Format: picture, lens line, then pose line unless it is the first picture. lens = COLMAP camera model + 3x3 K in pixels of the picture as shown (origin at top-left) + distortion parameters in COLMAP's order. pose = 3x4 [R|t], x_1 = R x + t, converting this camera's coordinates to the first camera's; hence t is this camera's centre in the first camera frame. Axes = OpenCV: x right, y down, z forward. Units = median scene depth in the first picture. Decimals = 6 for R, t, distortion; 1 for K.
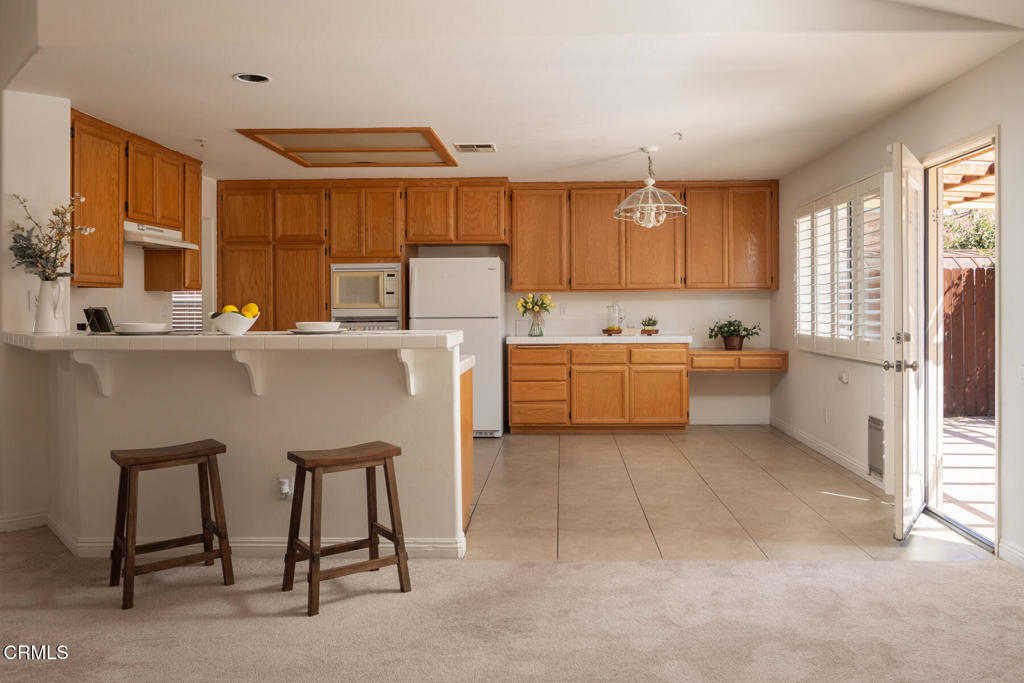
lens RADIAL K [[741.1, 0, 551.0], [0, 741.1, 308.6], [0, 0, 1]] dist [-0.011312, -0.002743]
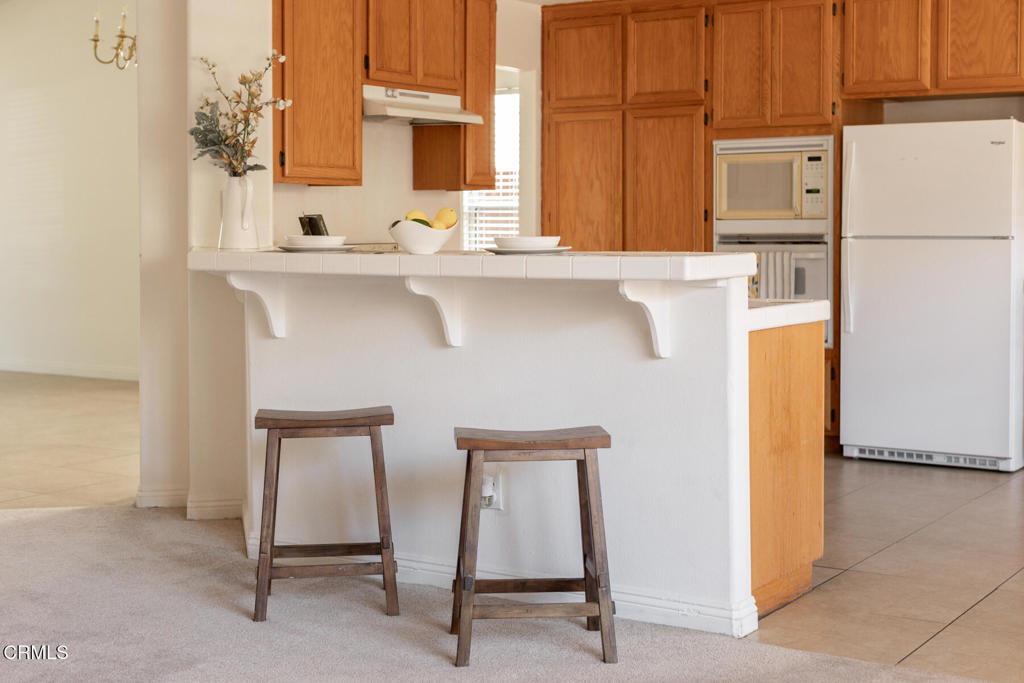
lens RADIAL K [[1490.0, 0, 523.6], [0, 1490.0, 277.6], [0, 0, 1]] dist [0.038019, 0.000000]
pose [[0.850886, 0.023452, -0.524827, 0.181333], [-0.004908, 0.999314, 0.036697, 0.003323], [0.525327, -0.028649, 0.850418, -0.051300]]
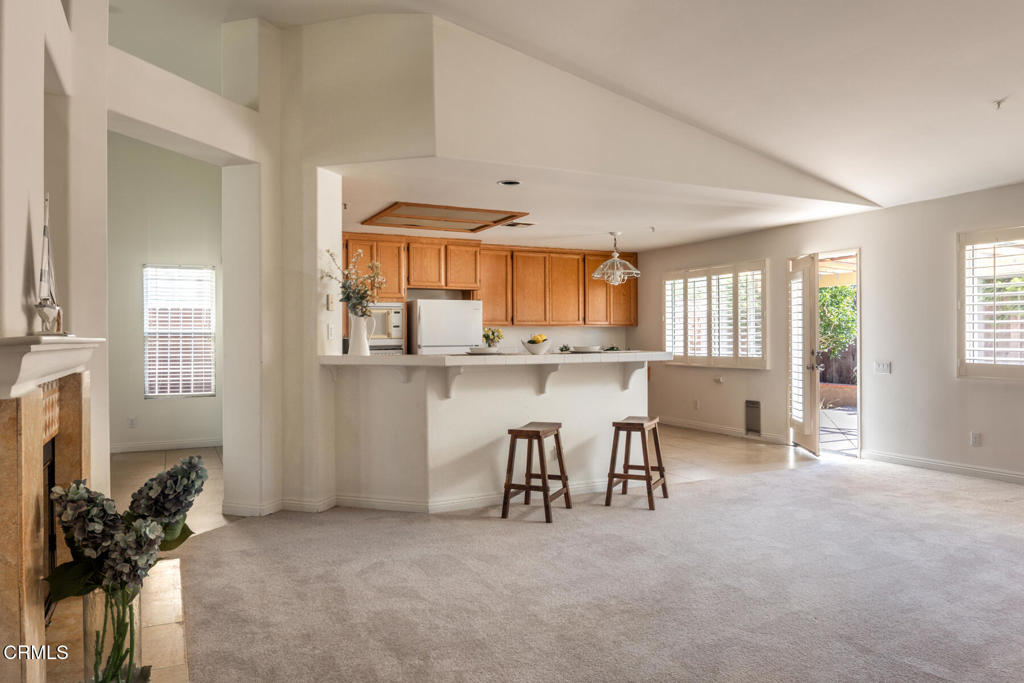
lens RADIAL K [[690.8, 0, 514.1], [0, 690.8, 341.7], [0, 0, 1]] dist [-0.000024, 0.000049]
pose [[0.885776, -0.002284, 0.464107, -0.584344], [0.001878, 0.999997, 0.001336, 0.003669], [-0.464109, -0.000312, 0.885778, -0.130318]]
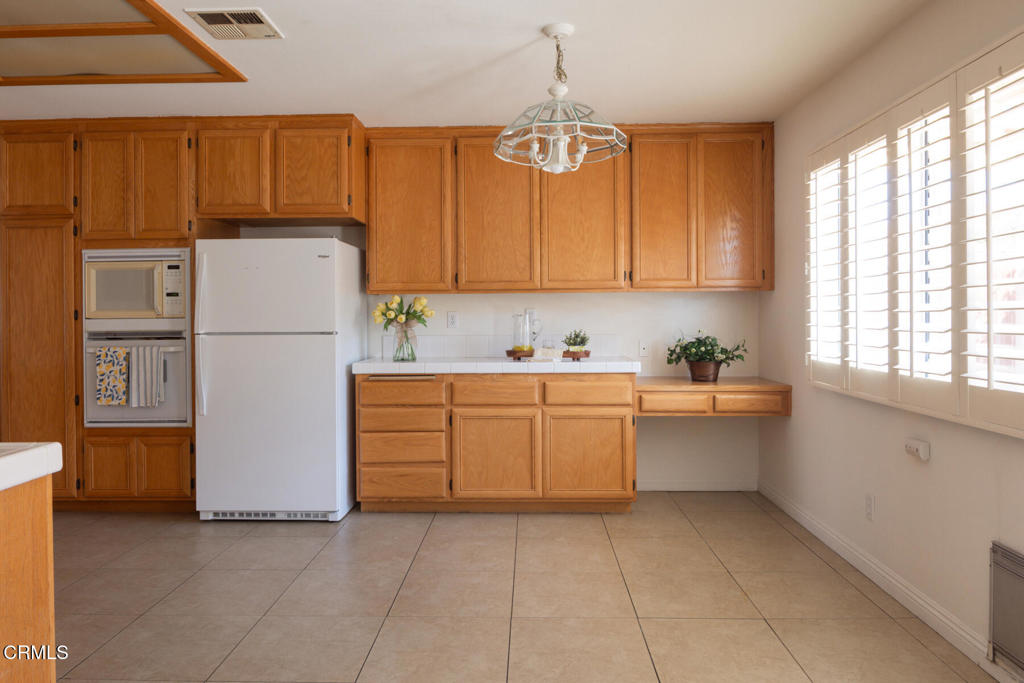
lens RADIAL K [[690.7, 0, 521.5], [0, 690.7, 315.1], [0, 0, 1]] dist [-0.017583, -0.010584]
pose [[0.999999, 0.000588, -0.001462, 0.087981], [-0.000591, 0.999997, -0.002303, -0.001989], [0.001461, 0.002303, 0.999996, 0.402639]]
